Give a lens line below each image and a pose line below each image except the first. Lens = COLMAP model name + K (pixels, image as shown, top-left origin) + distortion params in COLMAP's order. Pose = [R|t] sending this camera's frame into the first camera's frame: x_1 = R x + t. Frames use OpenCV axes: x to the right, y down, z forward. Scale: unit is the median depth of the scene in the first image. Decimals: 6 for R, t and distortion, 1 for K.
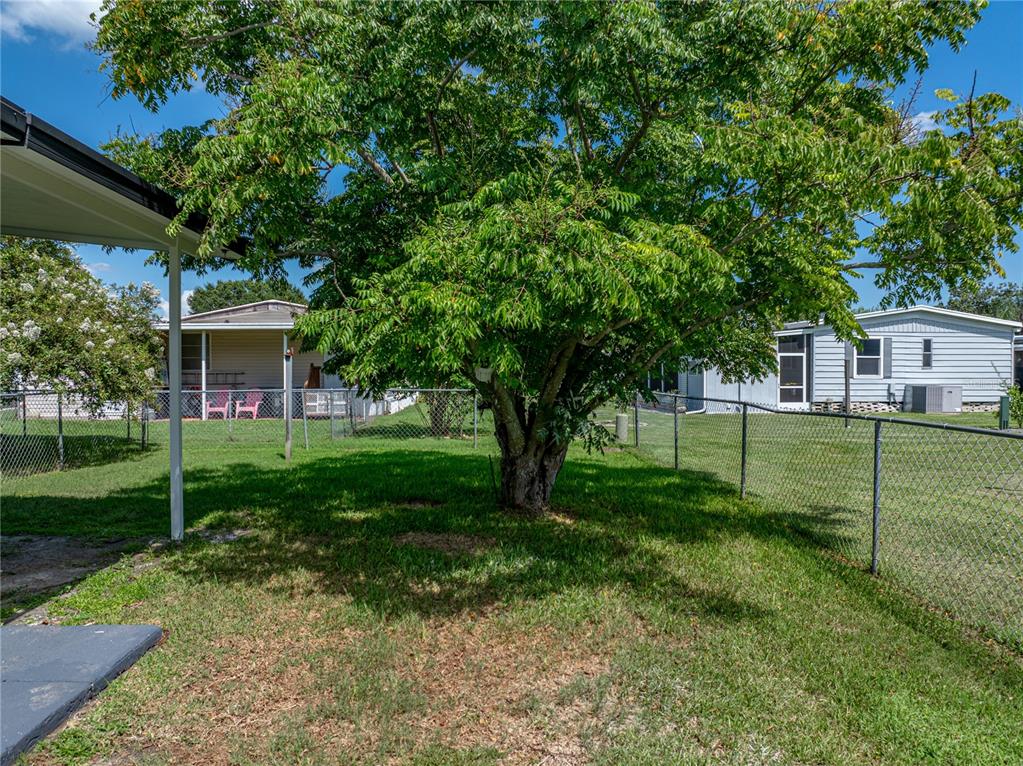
lens RADIAL K [[735.2, 0, 514.4], [0, 735.2, 382.9], [0, 0, 1]] dist [-0.050253, 0.030592]
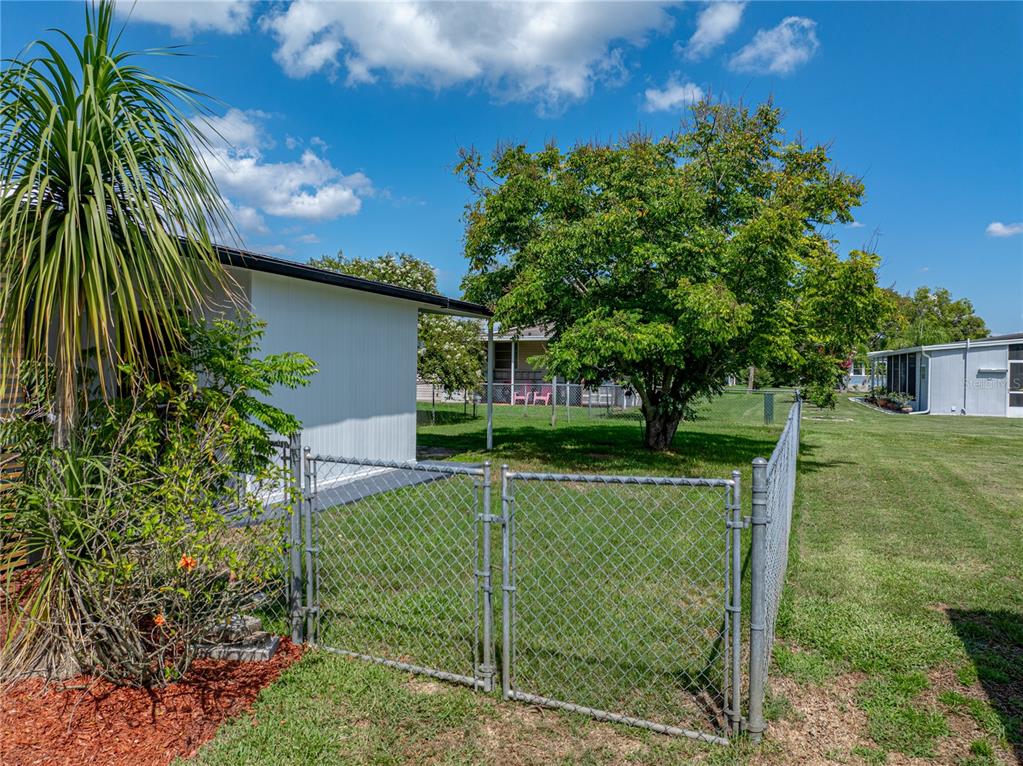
lens RADIAL K [[735.2, 0, 511.7], [0, 735.2, 385.8], [0, 0, 1]] dist [-0.050253, 0.030592]
pose [[0.914485, 0.021900, -0.404028, 0.287091], [-0.018587, 0.999754, 0.012122, -0.006116], [0.404194, -0.003576, 0.914666, -0.586828]]
